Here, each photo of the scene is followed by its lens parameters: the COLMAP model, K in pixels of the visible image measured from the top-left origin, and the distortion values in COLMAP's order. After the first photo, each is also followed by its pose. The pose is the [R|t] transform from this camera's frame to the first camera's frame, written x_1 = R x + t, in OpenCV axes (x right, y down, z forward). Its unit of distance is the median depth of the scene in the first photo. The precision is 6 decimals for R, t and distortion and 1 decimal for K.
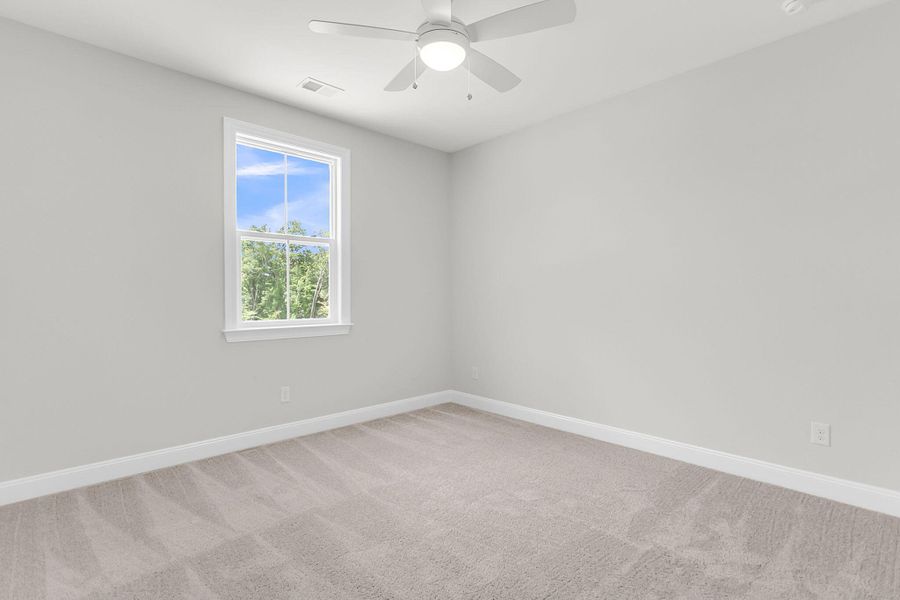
lens RADIAL K [[427.4, 0, 448.0], [0, 427.4, 294.8], [0, 0, 1]] dist [0.013541, 0.000688]
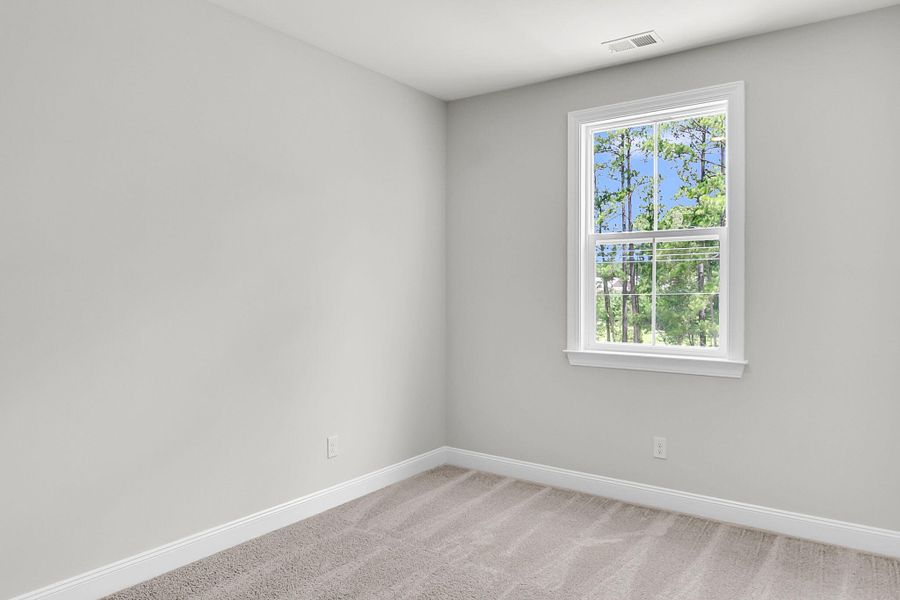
lens RADIAL K [[562.9, 0, 450.0], [0, 562.9, 300.0], [0, 0, 1]] dist [-0.042624, -0.000593]
pose [[0.203685, -0.009565, -0.978990, 0.508212], [-0.024800, 0.999581, -0.014926, 0.002297], [0.978722, 0.027319, 0.203362, 0.466666]]
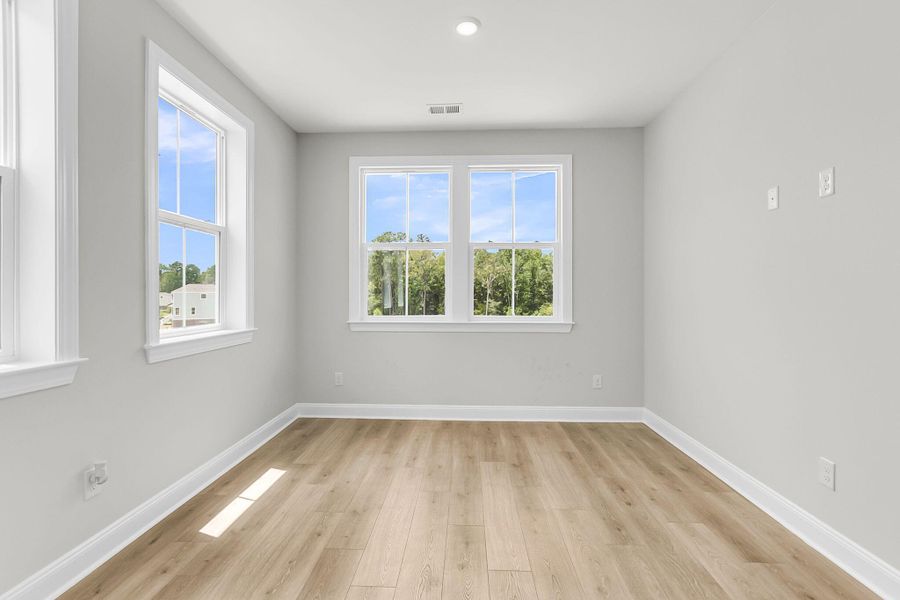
lens RADIAL K [[365.6, 0, 449.1], [0, 365.6, 283.4], [0, 0, 1]] dist [-0.000208, 0.000028]
pose [[0.712671, -0.019756, -0.701220, 0.196052], [-0.001006, 0.999574, -0.029184, 0.000609], [0.701498, 0.021504, 0.712347, 0.181681]]
